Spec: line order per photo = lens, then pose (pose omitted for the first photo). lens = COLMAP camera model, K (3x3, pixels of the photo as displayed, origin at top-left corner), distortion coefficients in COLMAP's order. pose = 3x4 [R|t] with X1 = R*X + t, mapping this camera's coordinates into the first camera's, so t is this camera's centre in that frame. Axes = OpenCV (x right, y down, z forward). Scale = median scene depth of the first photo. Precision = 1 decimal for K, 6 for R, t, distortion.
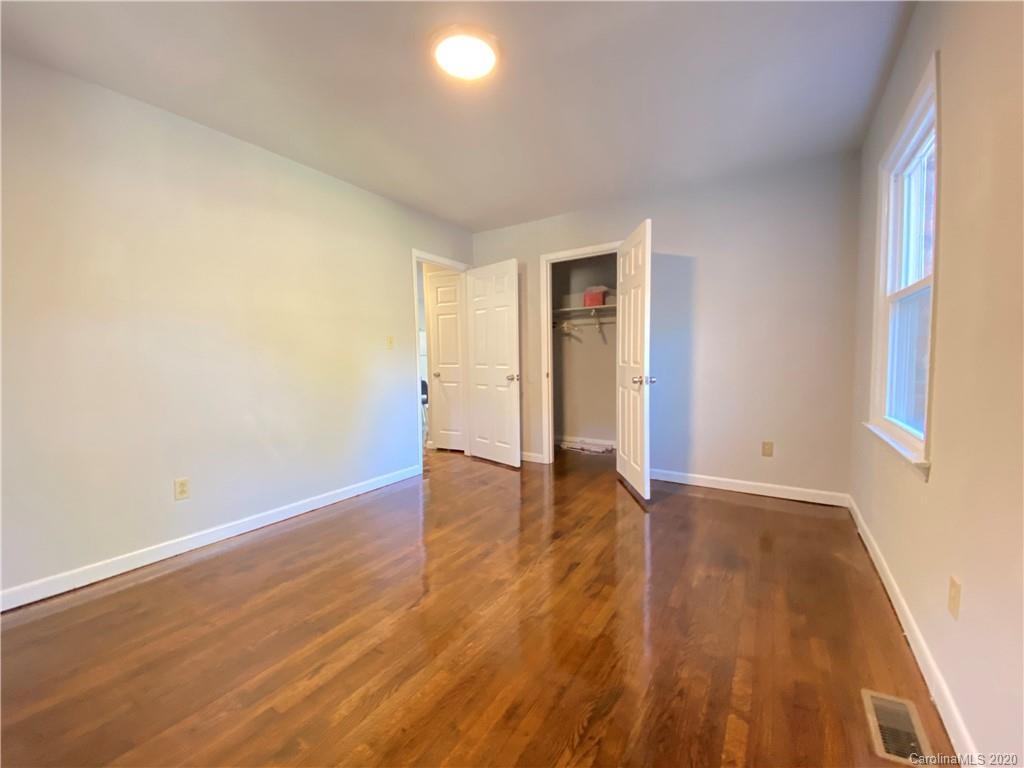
lens RADIAL K [[414.1, 0, 513.1], [0, 414.1, 383.3], [0, 0, 1]] dist [0.036064, -0.029824]
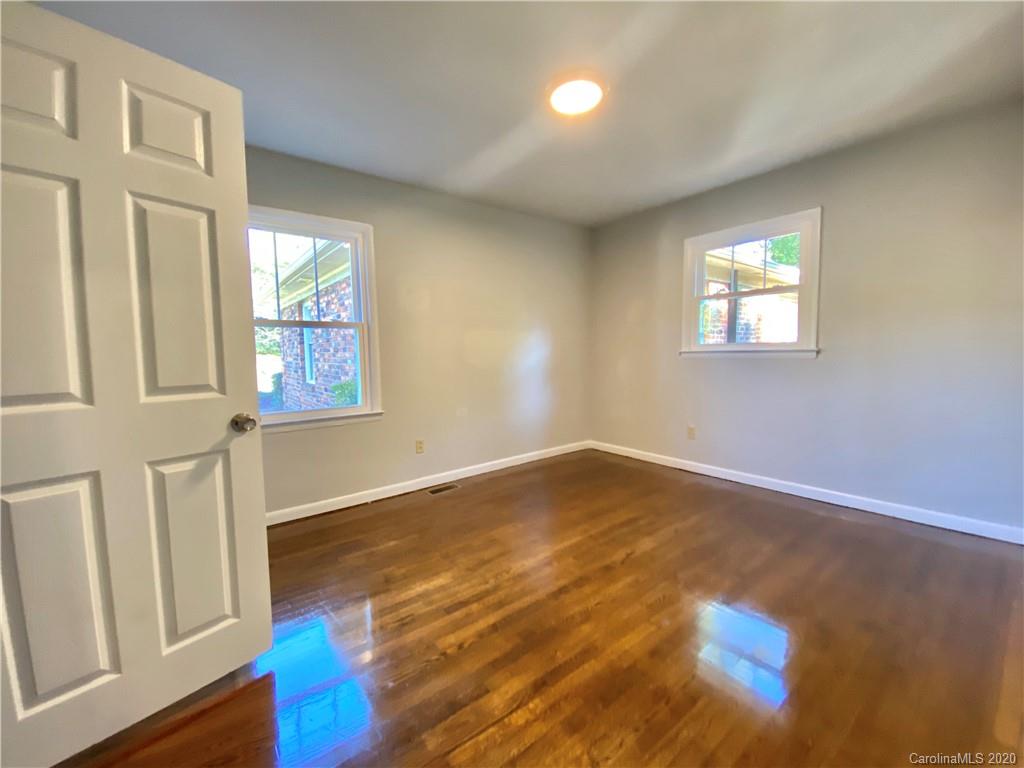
lens RADIAL K [[414.1, 0, 513.1], [0, 414.1, 383.3], [0, 0, 1]] dist [0.036064, -0.029824]
pose [[-0.941423, 0.006319, 0.337168, -0.336189], [0.055419, 0.989130, 0.136202, -0.171881], [-0.332643, 0.146909, -0.931540, 2.244148]]
